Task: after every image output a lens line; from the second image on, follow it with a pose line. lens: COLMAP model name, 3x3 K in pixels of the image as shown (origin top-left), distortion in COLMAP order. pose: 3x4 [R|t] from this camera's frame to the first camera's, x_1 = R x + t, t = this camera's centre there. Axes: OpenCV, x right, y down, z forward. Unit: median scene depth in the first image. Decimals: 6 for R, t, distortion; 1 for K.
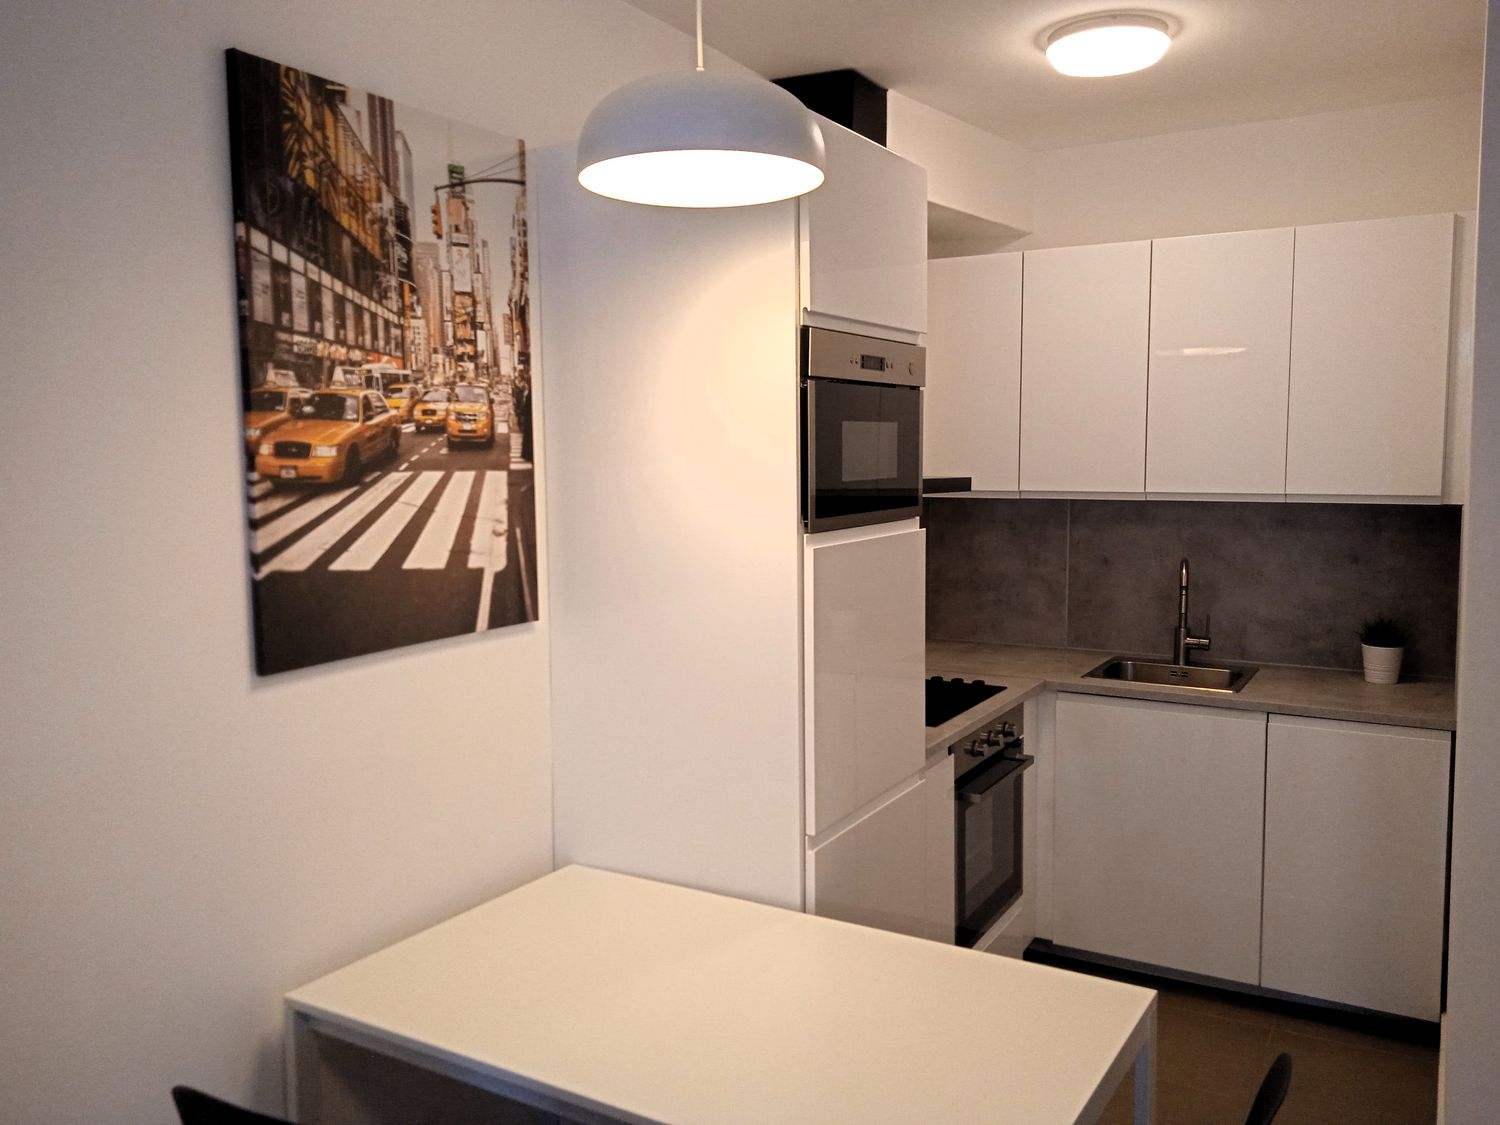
lens RADIAL K [[1228.5, 0, 754.3], [0, 1228.5, 561.4], [0, 0, 1]] dist [0.024847, -0.005847]
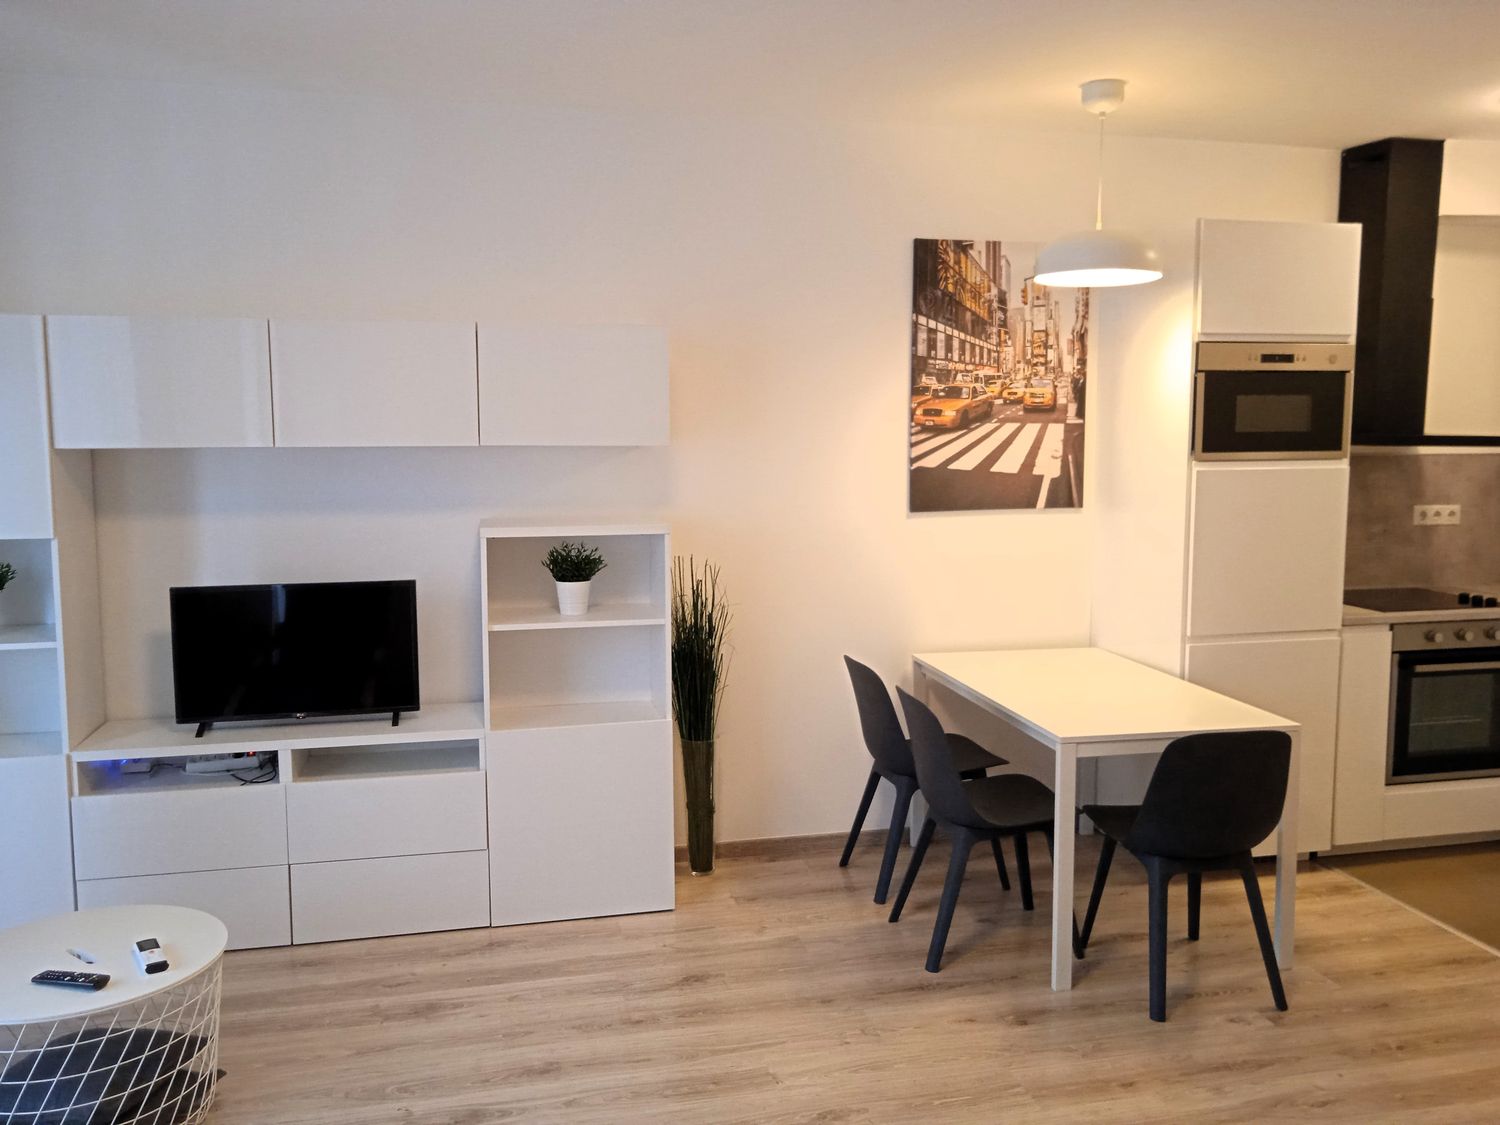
lens RADIAL K [[1228.5, 0, 746.0], [0, 1228.5, 564.1], [0, 0, 1]] dist [0.024847, -0.005847]
pose [[0.683162, 0.092831, -0.724343, 0.923999], [-0.069339, 0.995652, 0.062204, 0.060640], [0.726968, 0.007730, 0.686628, -0.687965]]
